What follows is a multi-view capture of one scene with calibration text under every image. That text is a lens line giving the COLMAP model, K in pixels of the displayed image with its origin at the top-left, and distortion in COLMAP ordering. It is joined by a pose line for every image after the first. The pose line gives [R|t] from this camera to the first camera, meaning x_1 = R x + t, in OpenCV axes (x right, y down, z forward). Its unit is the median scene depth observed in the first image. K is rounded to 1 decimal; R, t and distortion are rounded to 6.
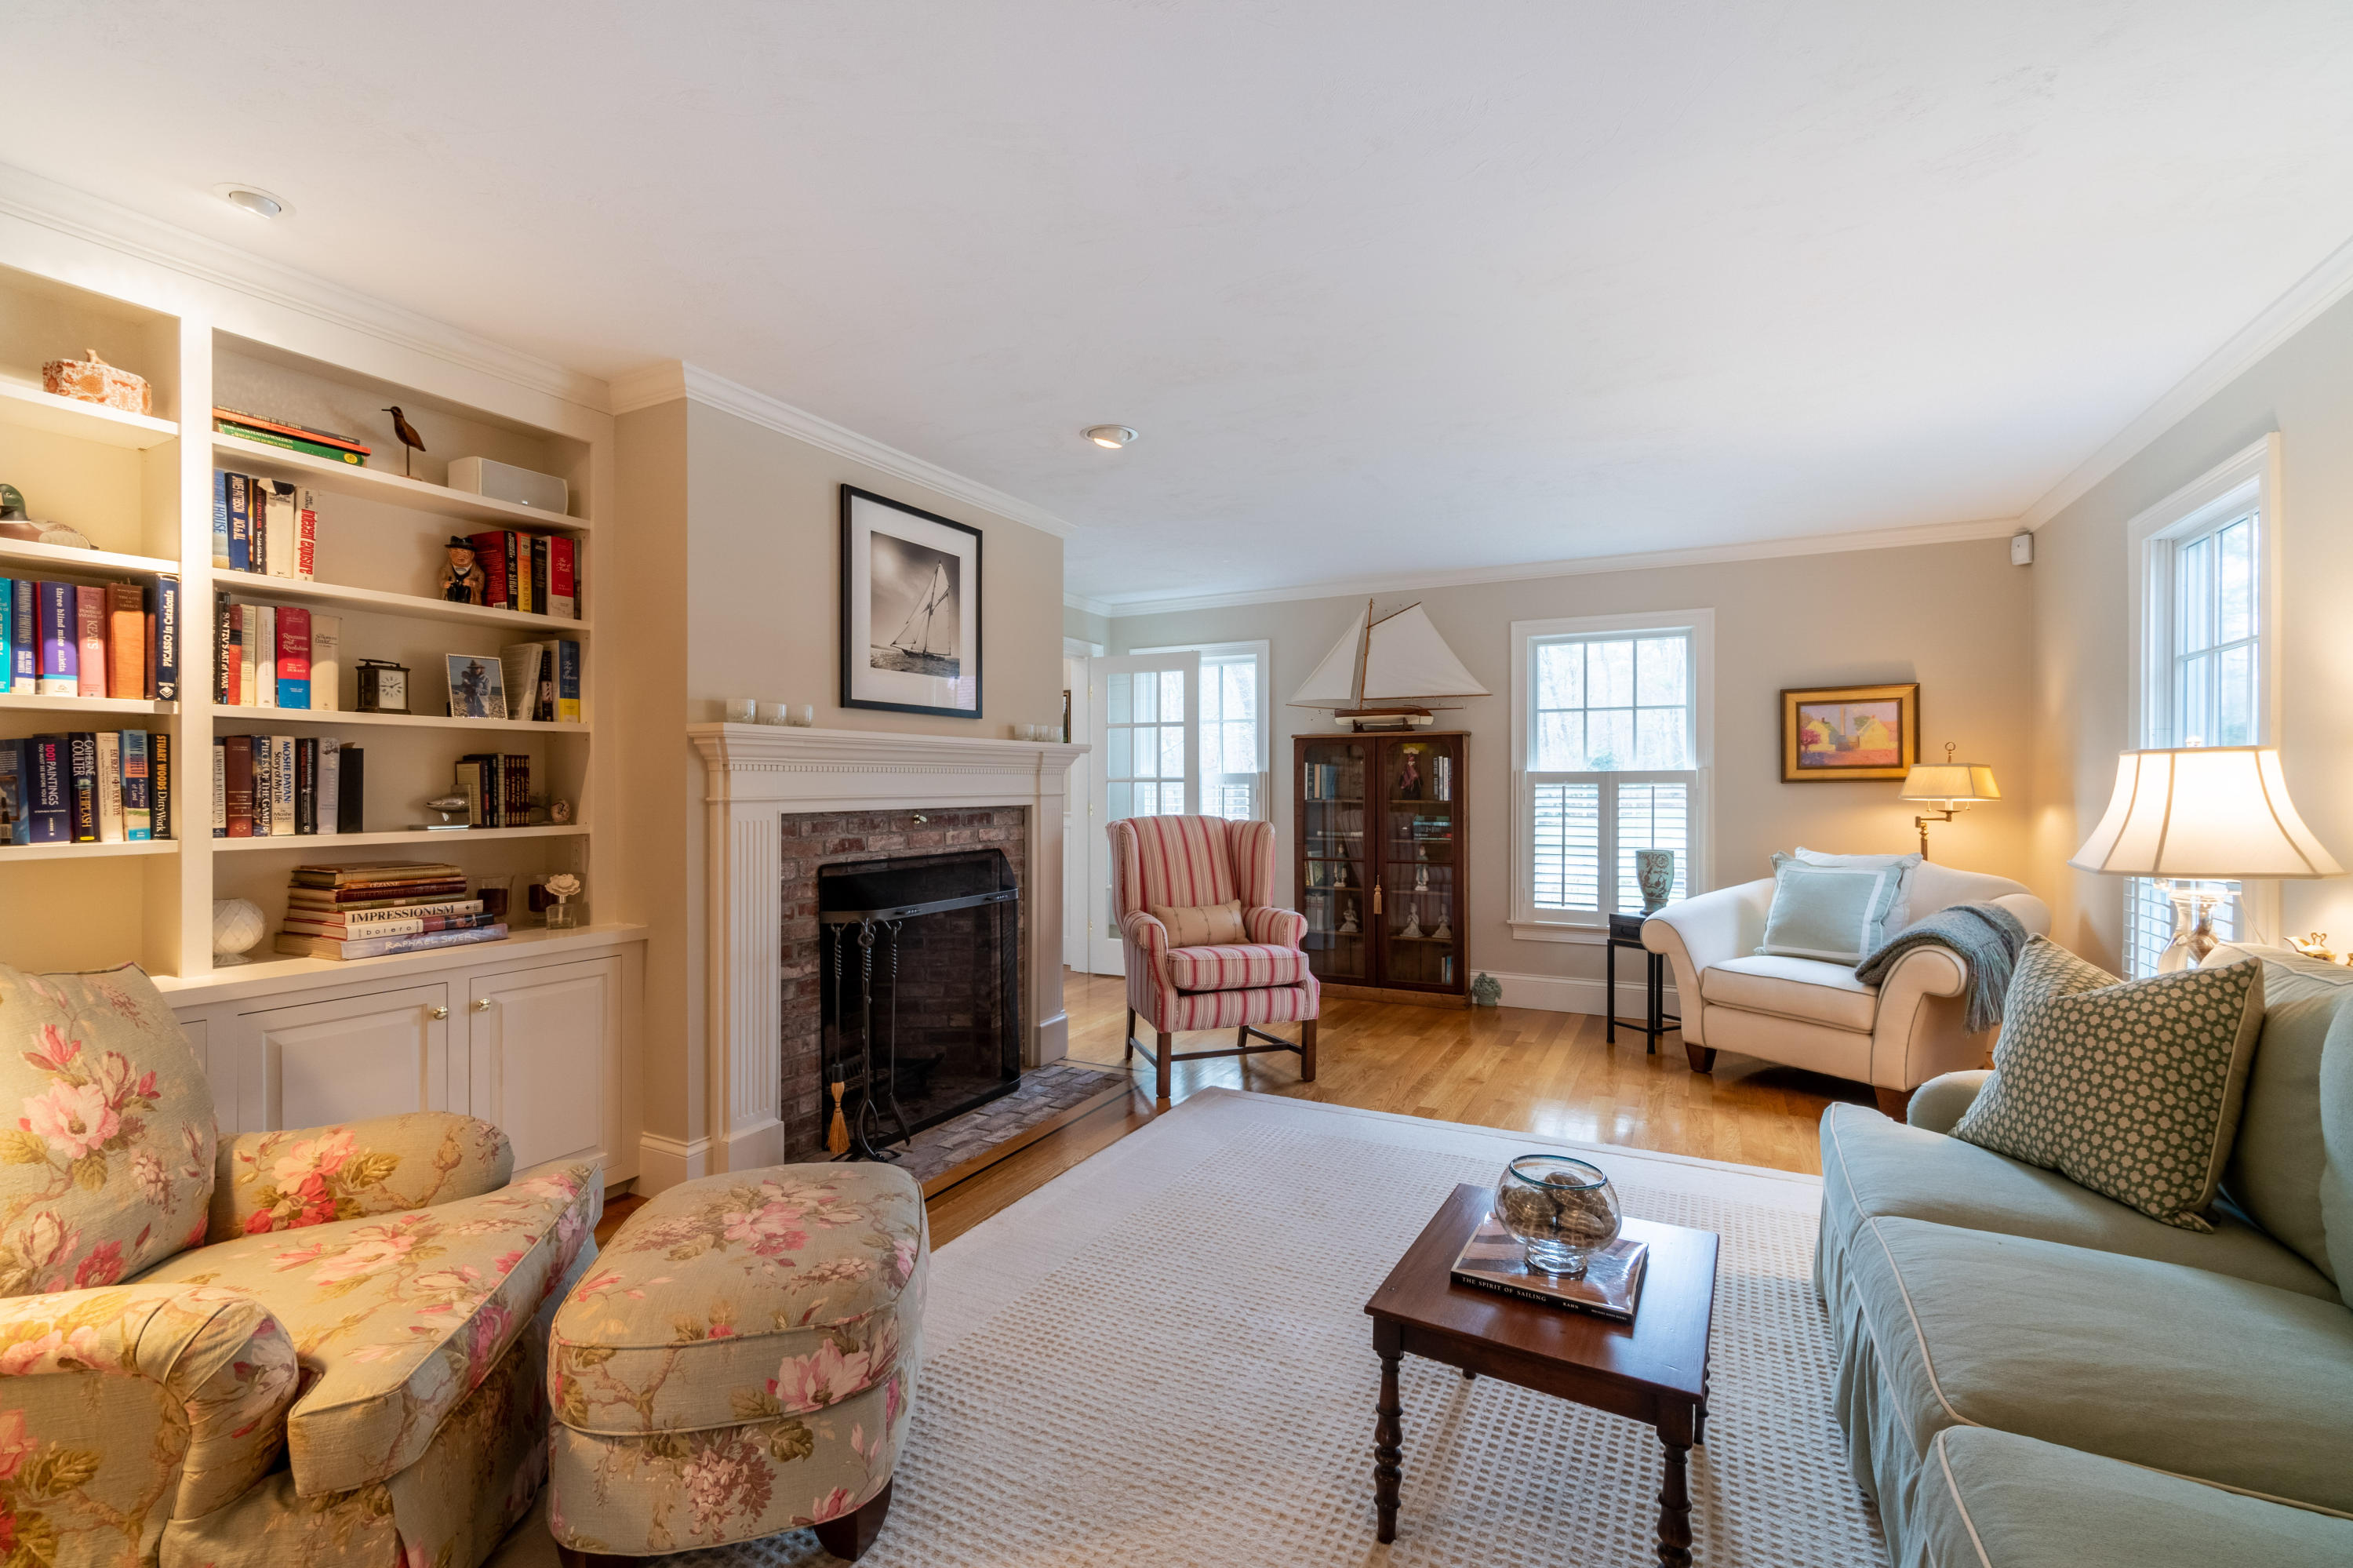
lens RADIAL K [[1037.4, 0, 1170.1], [0, 1037.4, 785.6], [0, 0, 1]] dist [-0.003993, -0.000259]
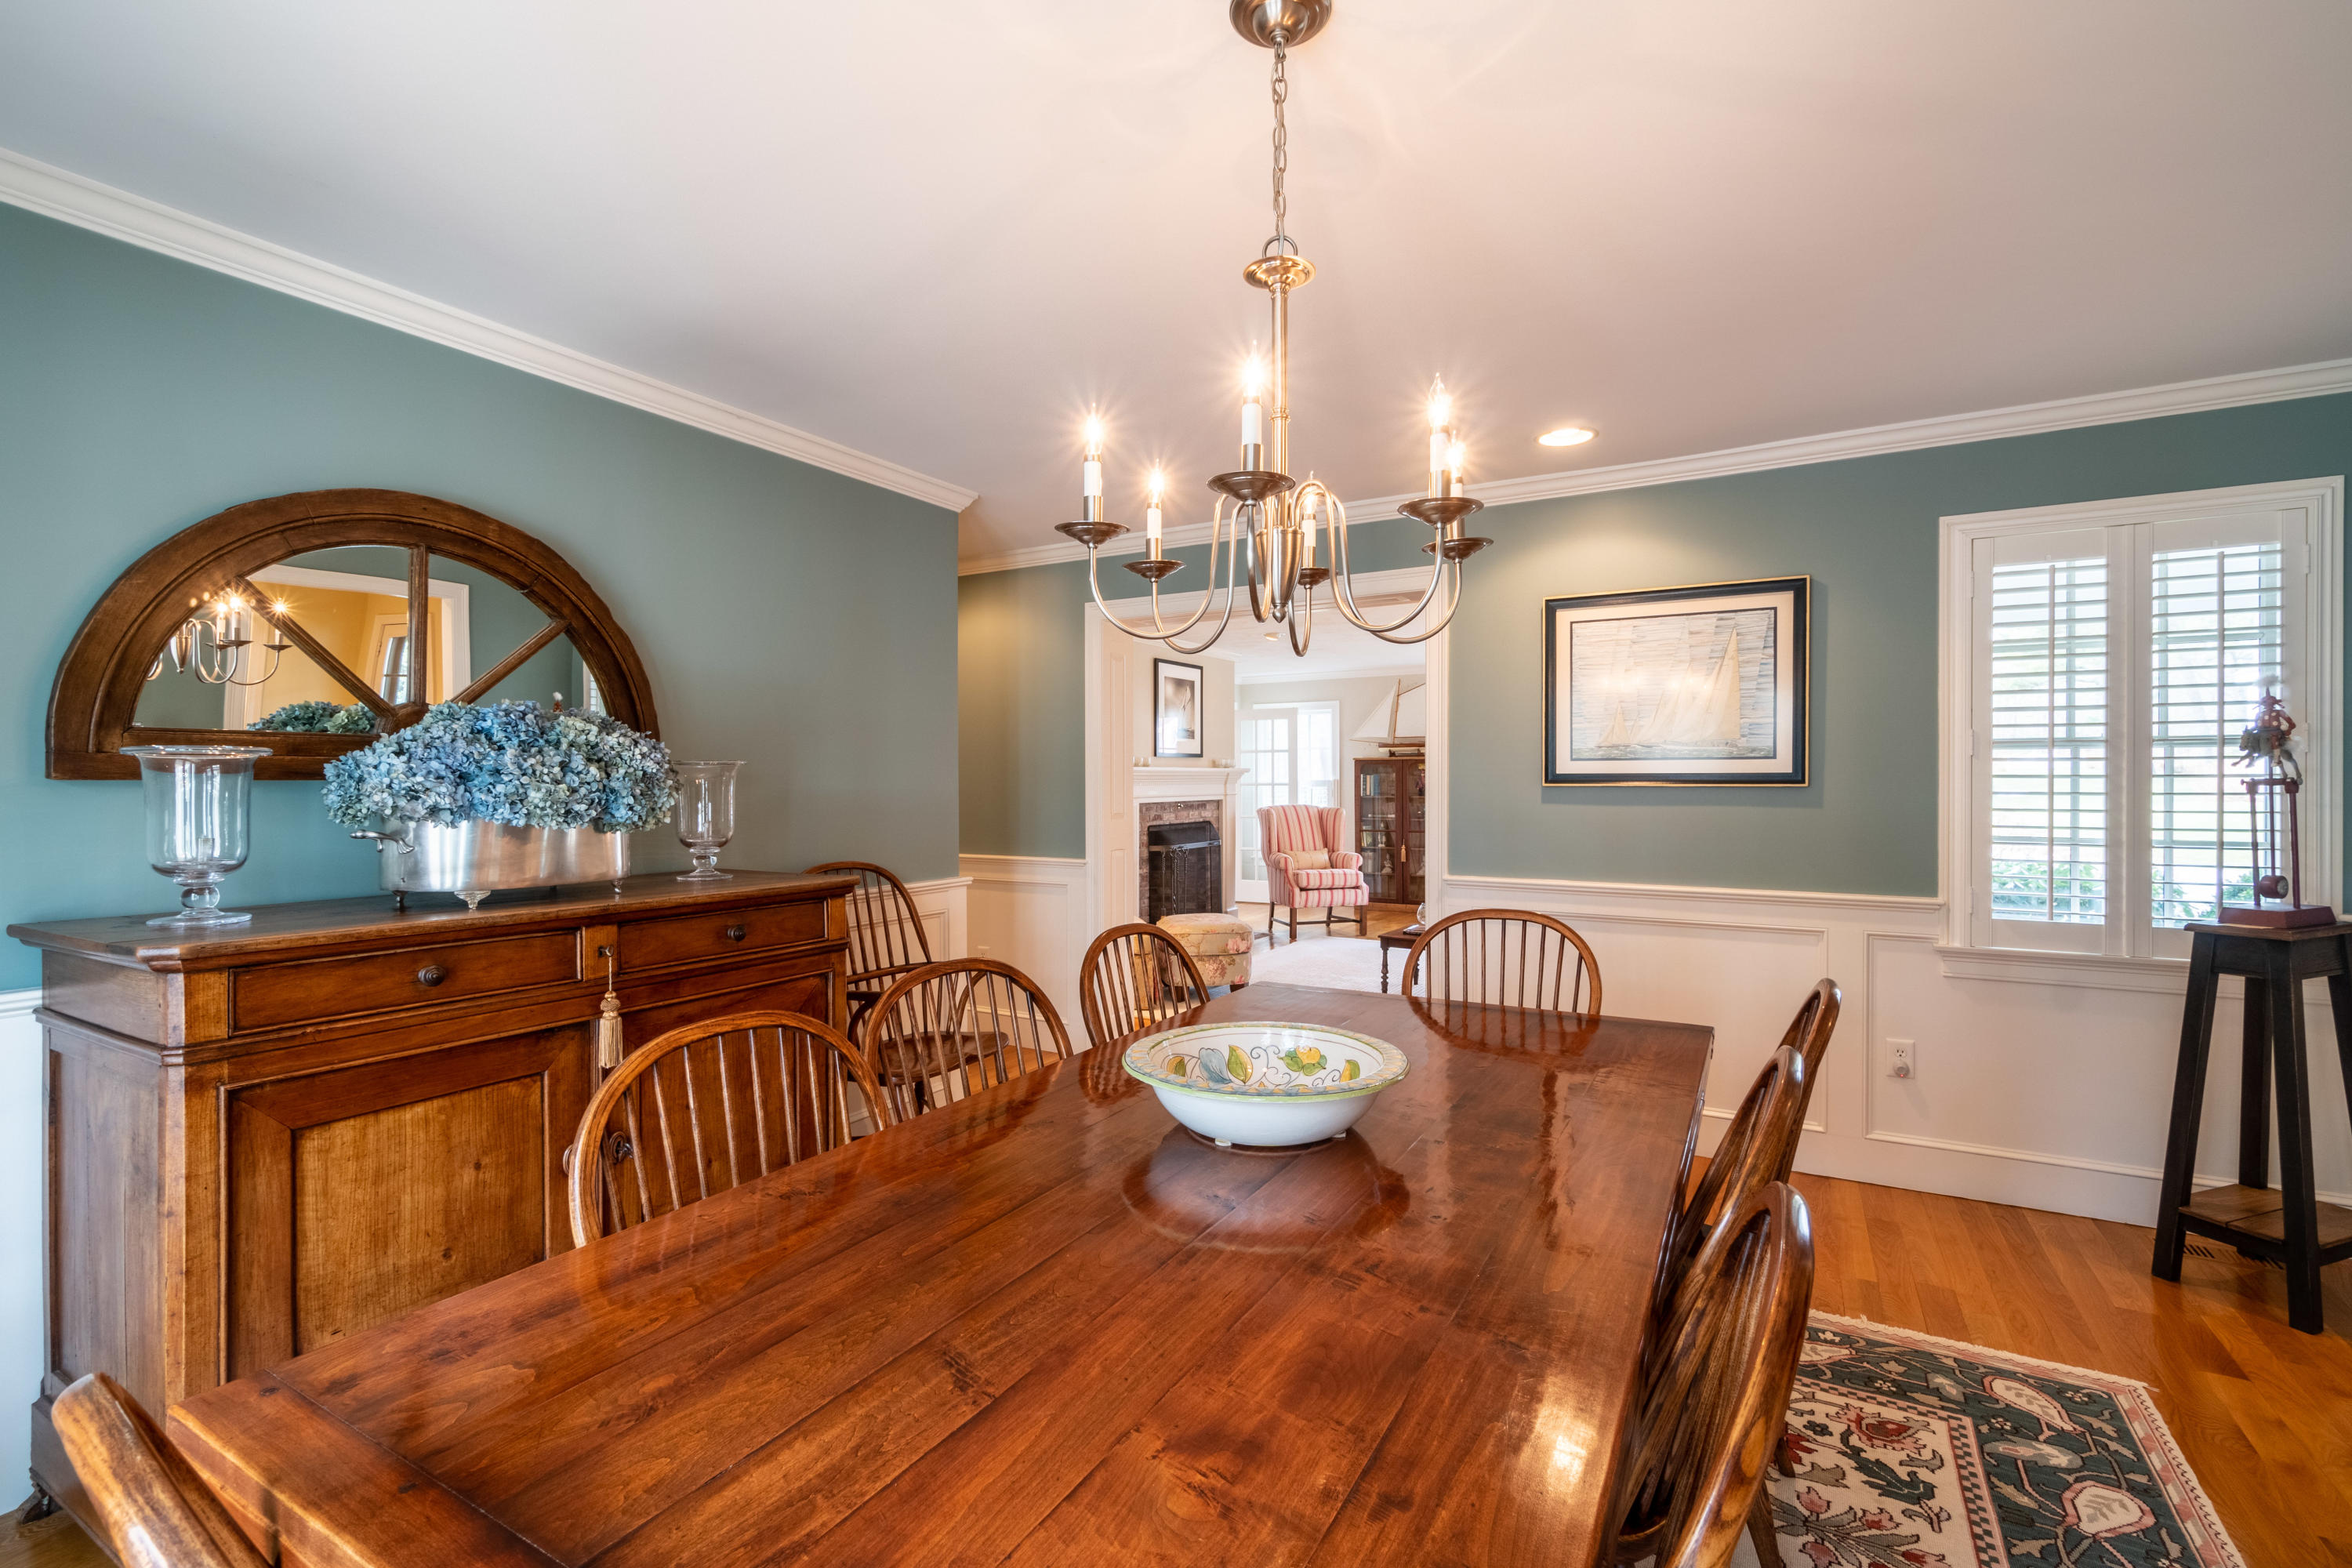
lens RADIAL K [[1036.9, 0, 1182.3], [0, 1036.9, 782.1], [0, 0, 1]] dist [-0.003993, -0.000259]
pose [[0.999118, -0.003441, -0.041859, -0.119896], [0.003533, 0.999992, 0.002125, -0.017640], [0.041852, -0.002271, 0.999121, -0.928003]]
